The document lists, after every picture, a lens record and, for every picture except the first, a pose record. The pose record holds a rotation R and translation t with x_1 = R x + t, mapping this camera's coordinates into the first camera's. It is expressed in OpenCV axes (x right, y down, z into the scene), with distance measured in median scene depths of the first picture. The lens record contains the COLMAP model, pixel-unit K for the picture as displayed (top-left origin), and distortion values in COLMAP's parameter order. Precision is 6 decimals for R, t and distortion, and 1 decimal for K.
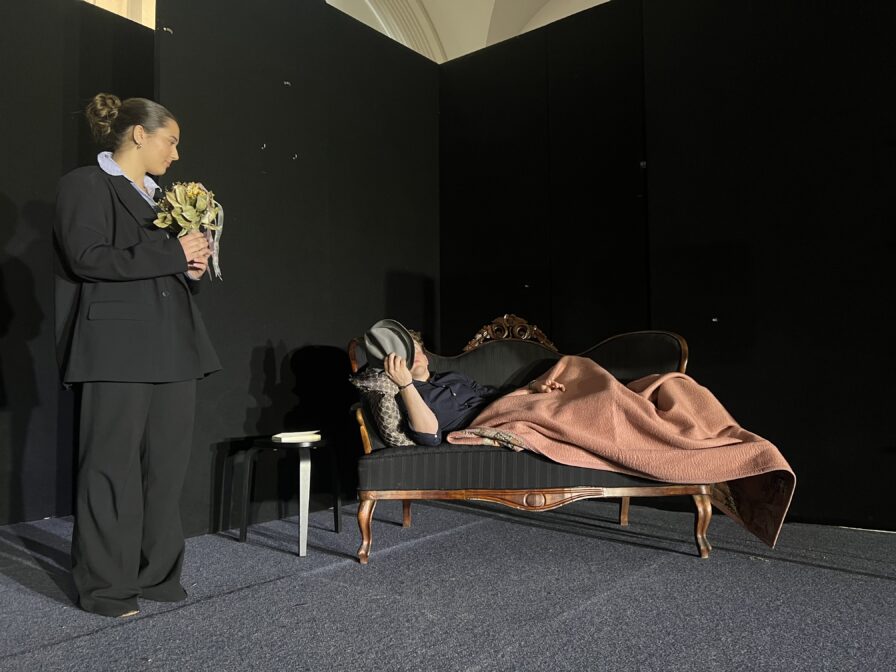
lens RADIAL K [[665.6, 0, 448.0], [0, 665.6, 336.0], [0, 0, 1]] dist [0.101077, -0.186614]
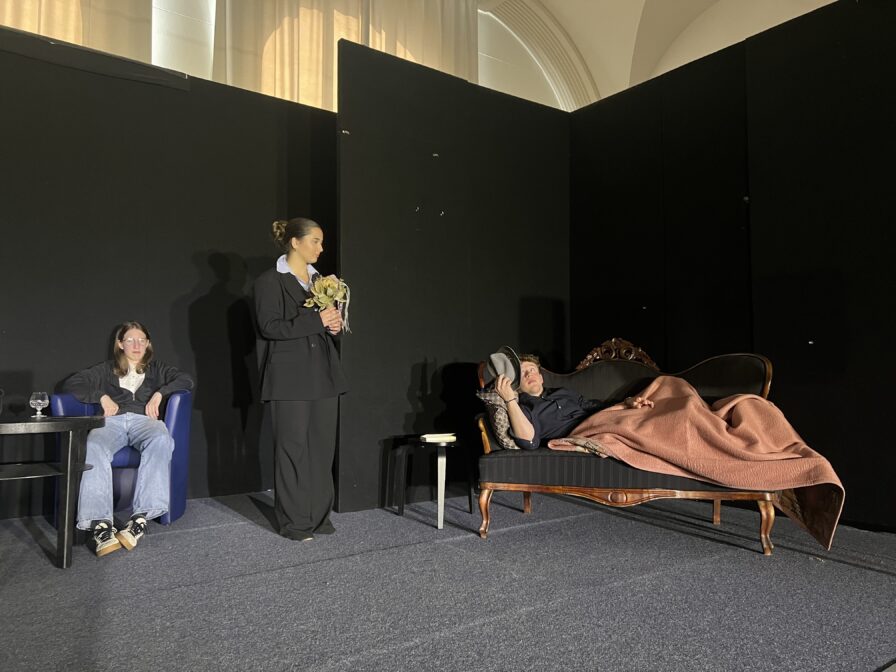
lens RADIAL K [[665.6, 0, 448.0], [0, 665.6, 336.0], [0, 0, 1]] dist [0.101077, -0.186614]
pose [[0.963116, -0.007829, -0.268974, 0.158500], [0.011615, 0.999855, 0.012488, -0.069568], [0.268837, -0.015152, 0.963066, -0.264199]]
